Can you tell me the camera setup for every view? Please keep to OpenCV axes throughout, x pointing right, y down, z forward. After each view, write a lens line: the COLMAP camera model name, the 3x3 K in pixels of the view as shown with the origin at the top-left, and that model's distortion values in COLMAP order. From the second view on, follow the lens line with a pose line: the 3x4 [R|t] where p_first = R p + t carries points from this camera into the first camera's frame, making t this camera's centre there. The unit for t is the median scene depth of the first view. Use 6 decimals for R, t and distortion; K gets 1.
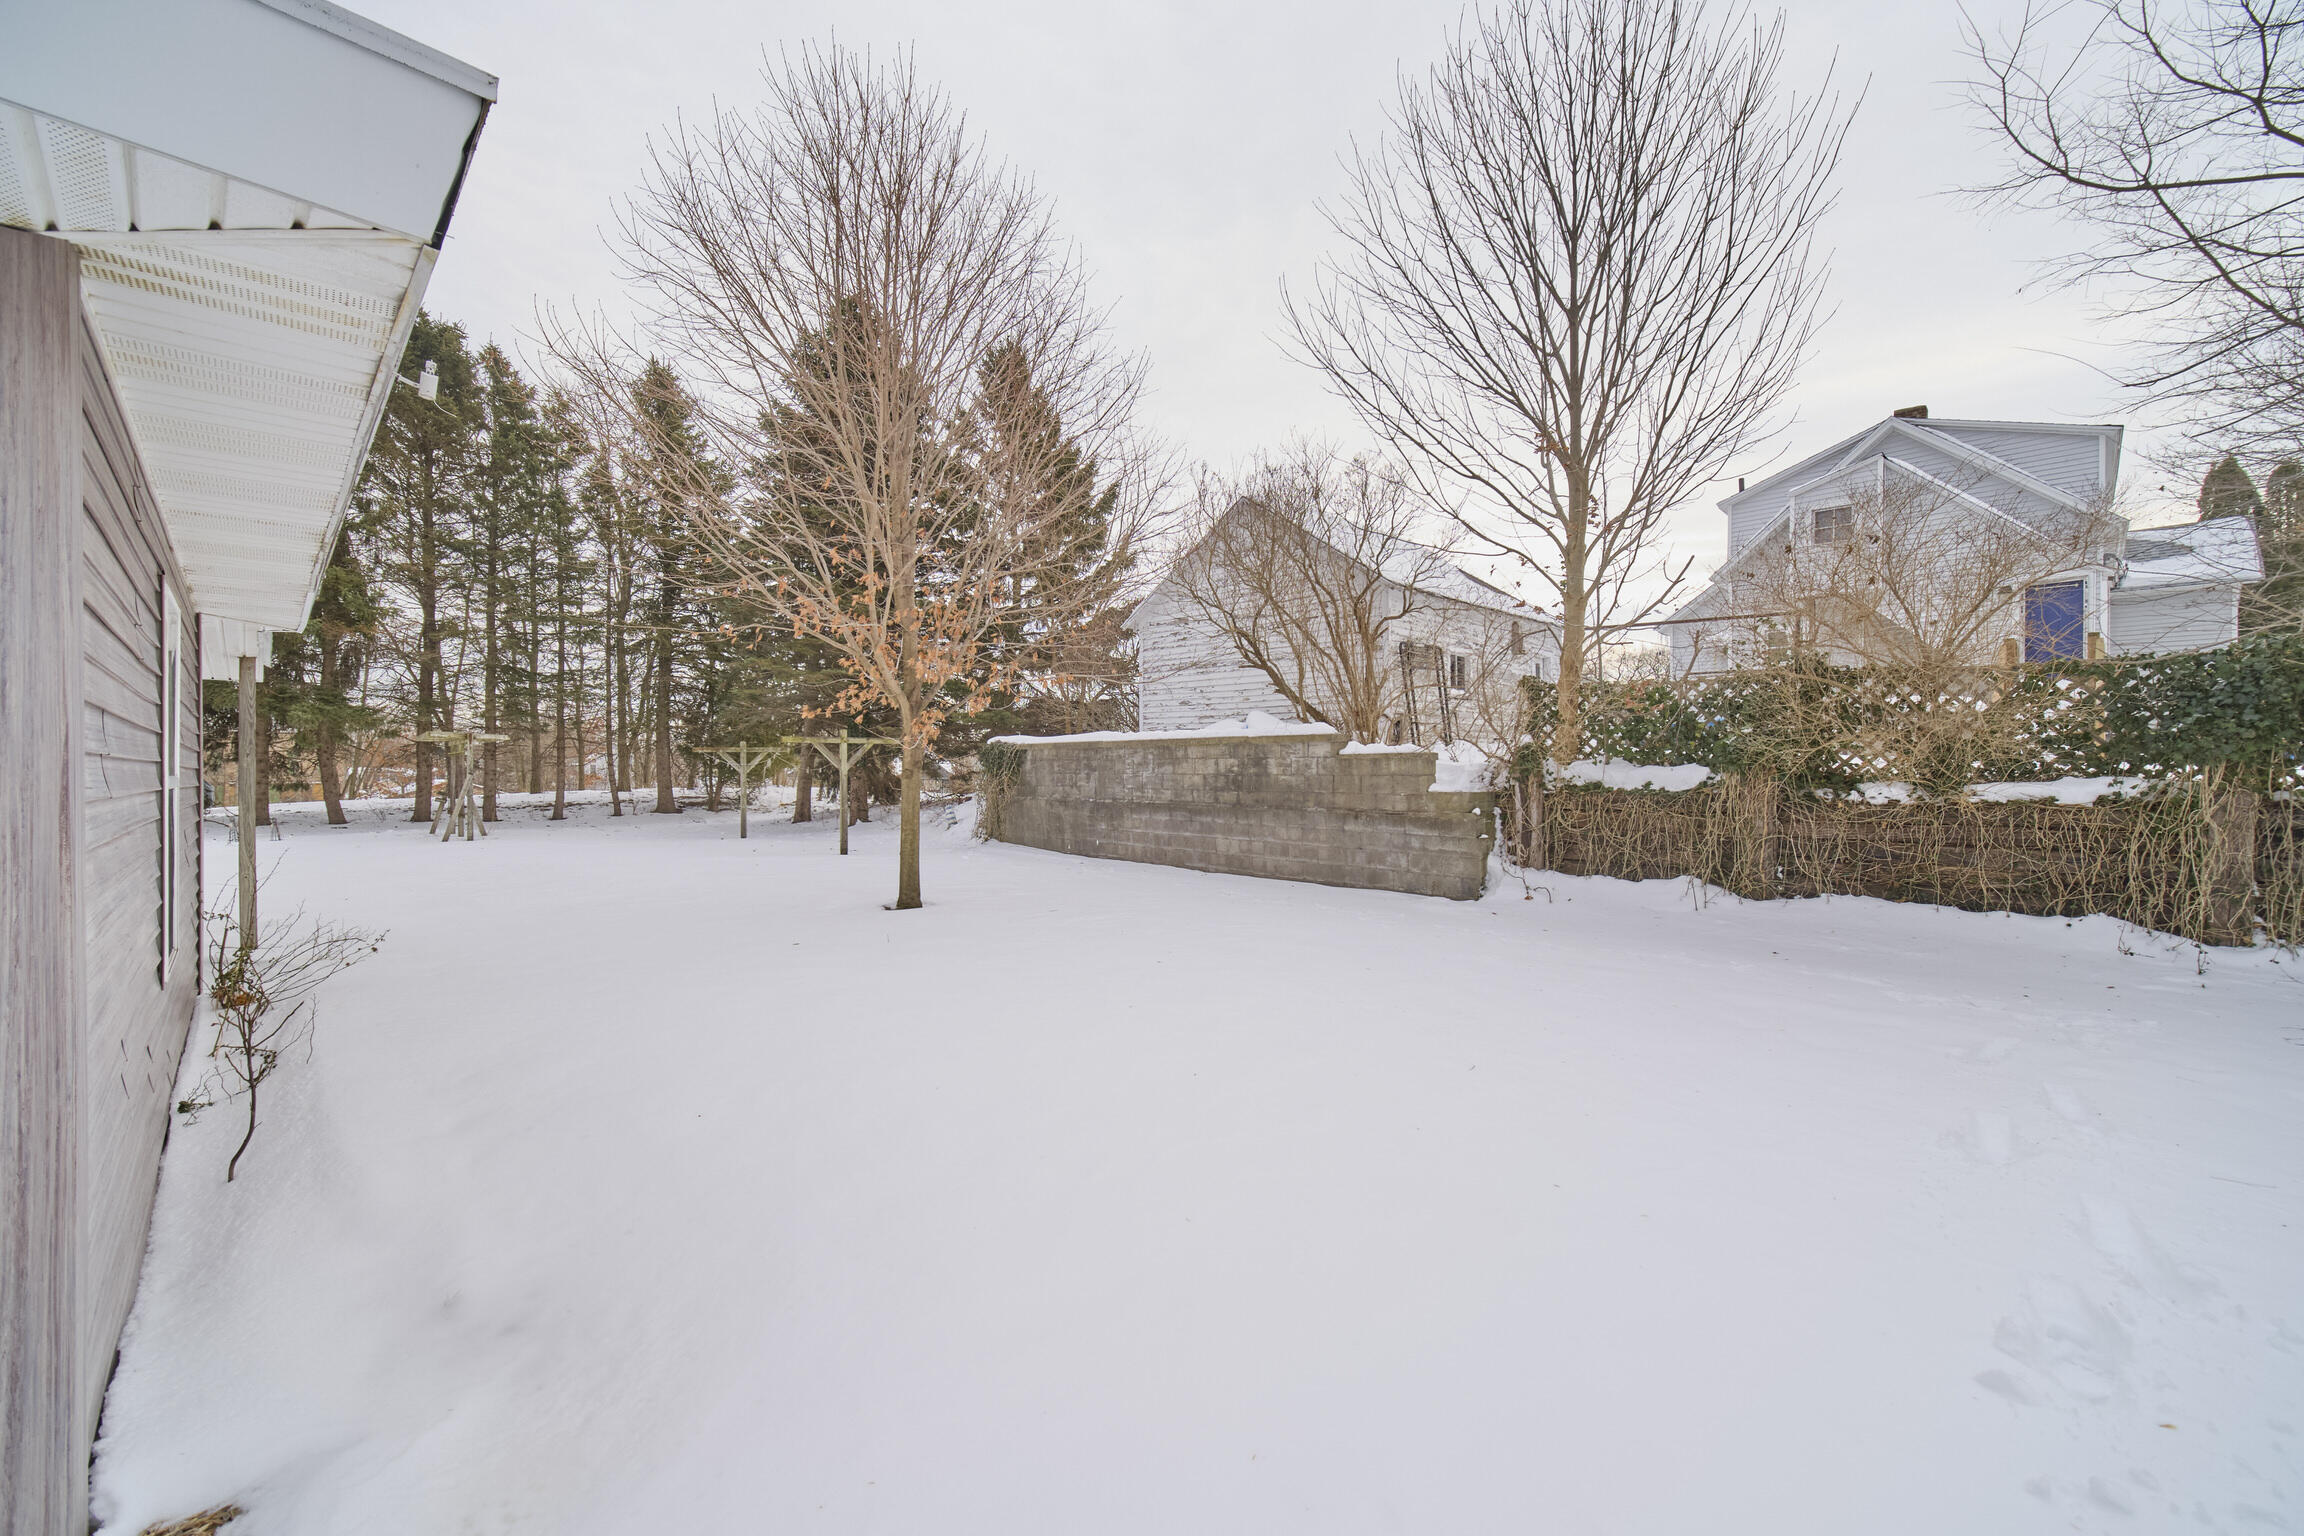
lens RADIAL K [[910.3, 0, 1145.8], [0, 910.3, 776.4], [0, 0, 1]] dist [-0.004835, 0.001751]
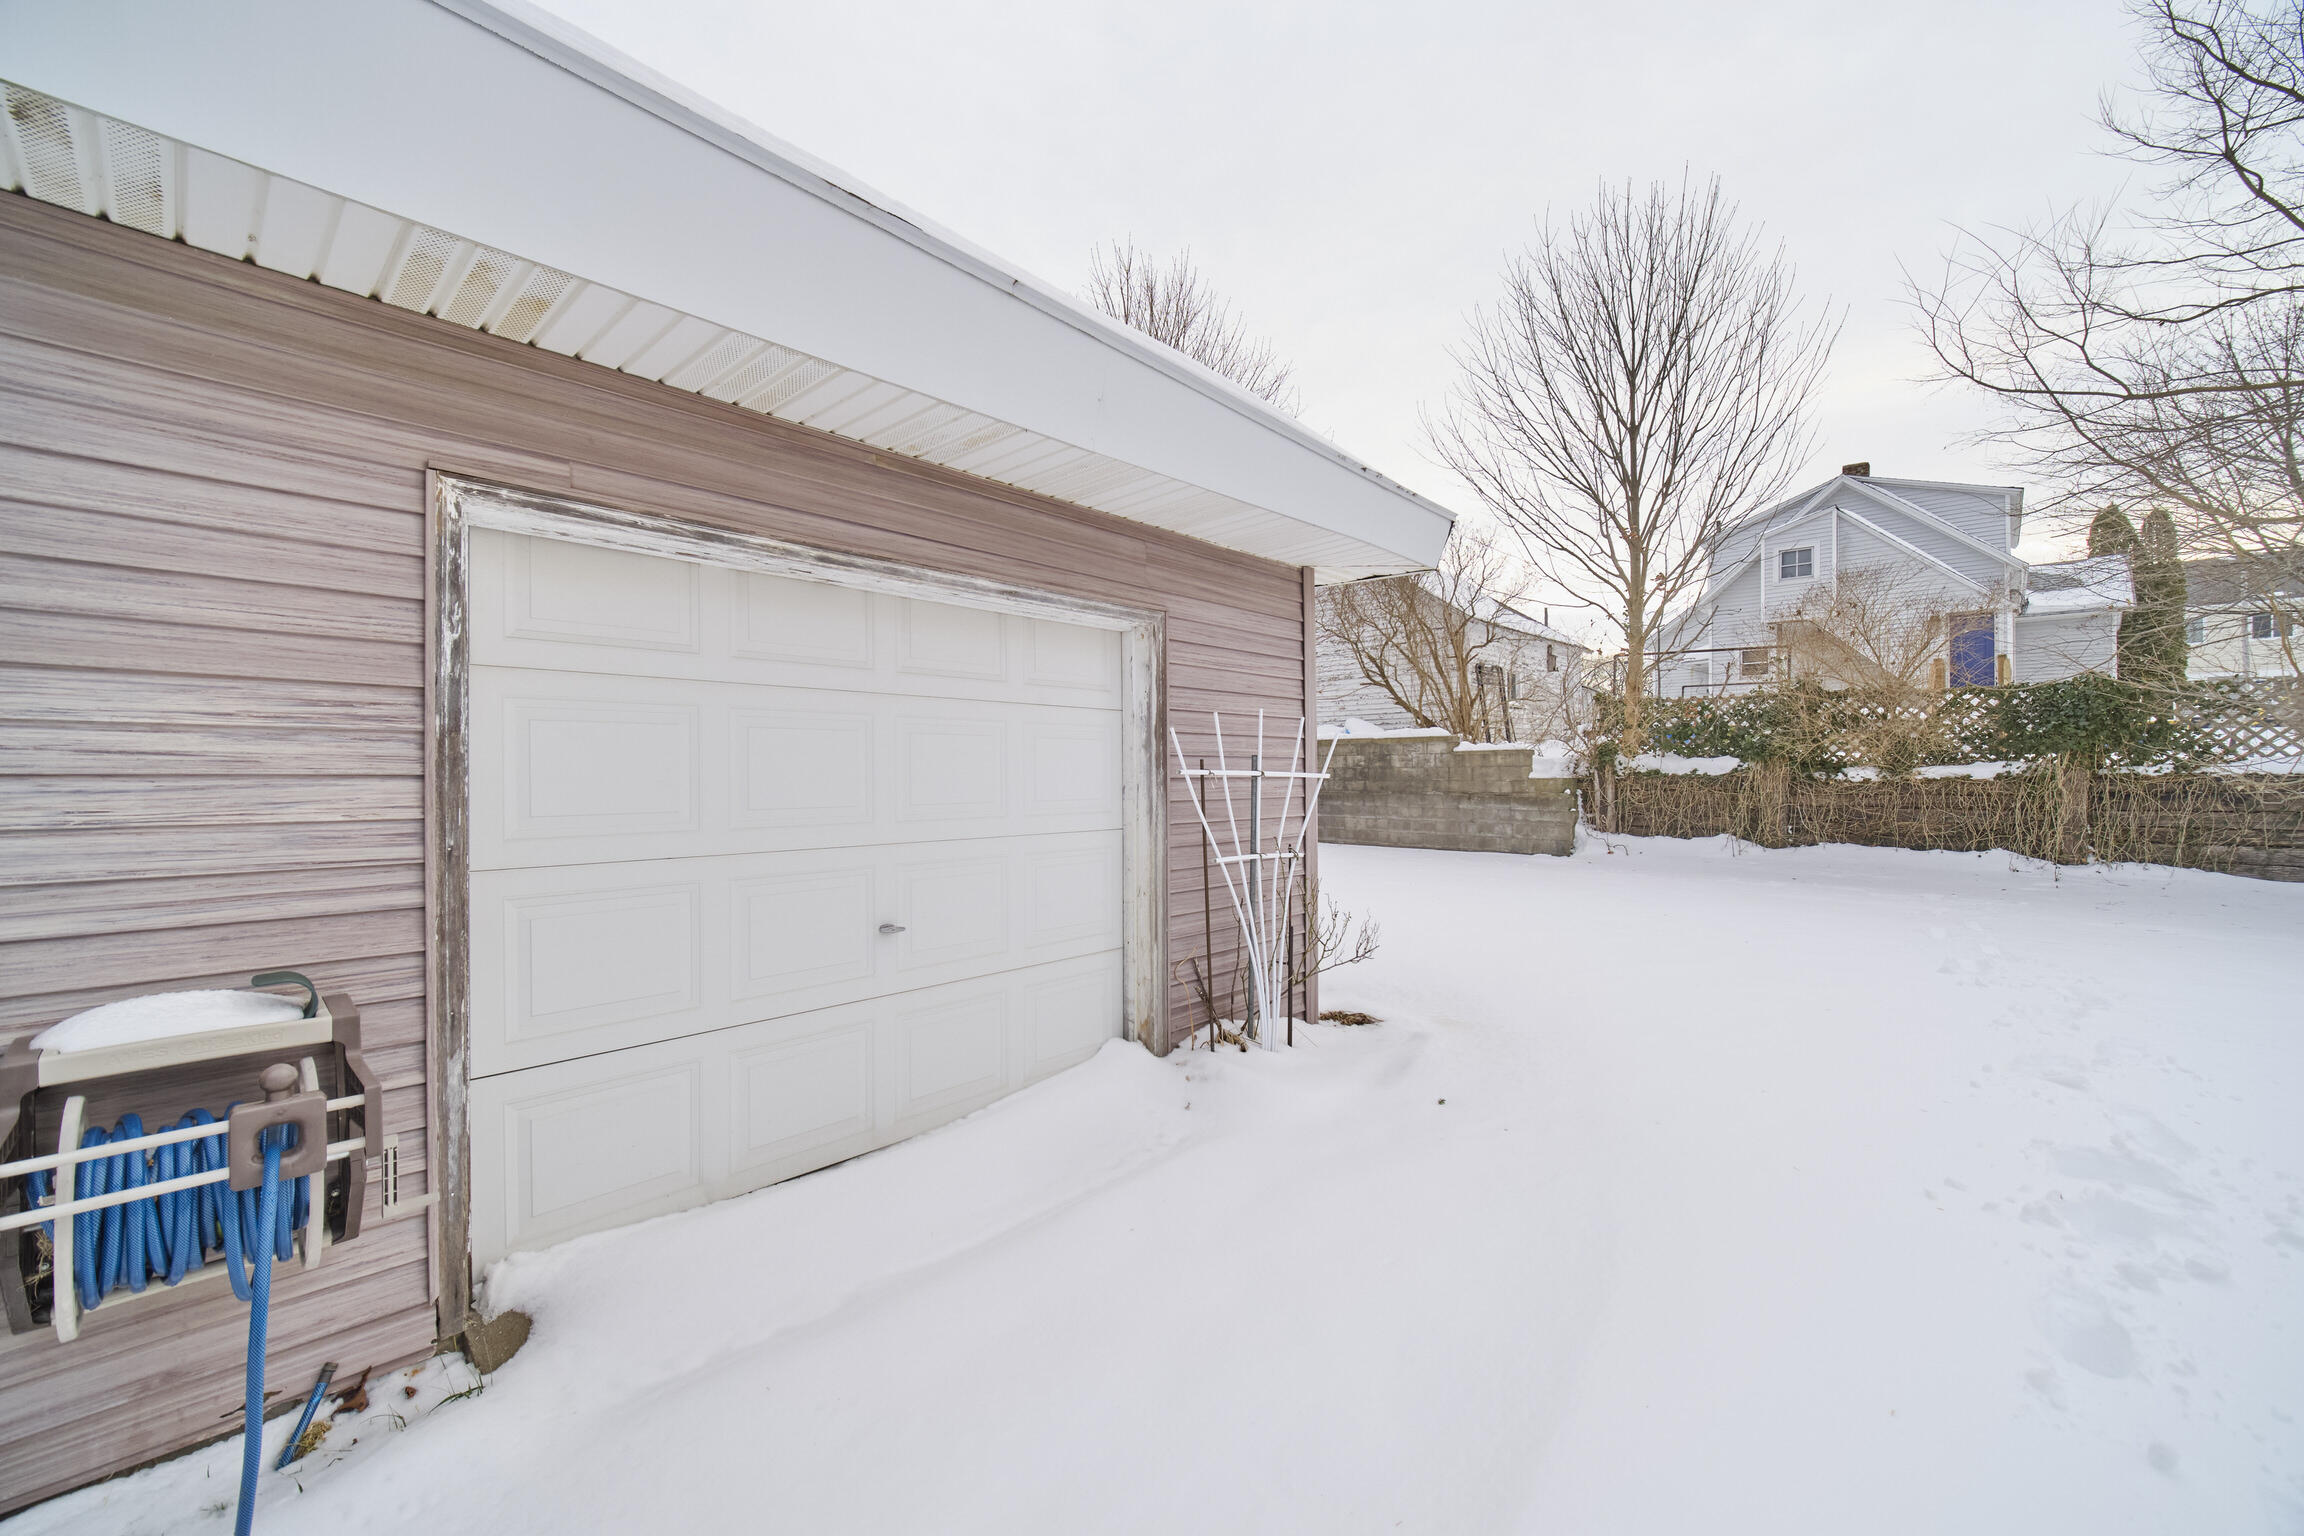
lens RADIAL K [[897.5, 0, 1151.5], [0, 897.5, 773.2], [0, 0, 1]] dist [-0.002489, 0.000379]
pose [[0.999153, -0.004399, 0.040924, -0.330953], [0.004714, 0.999960, -0.007607, 0.018275], [-0.040889, 0.007793, 0.999133, -0.341015]]
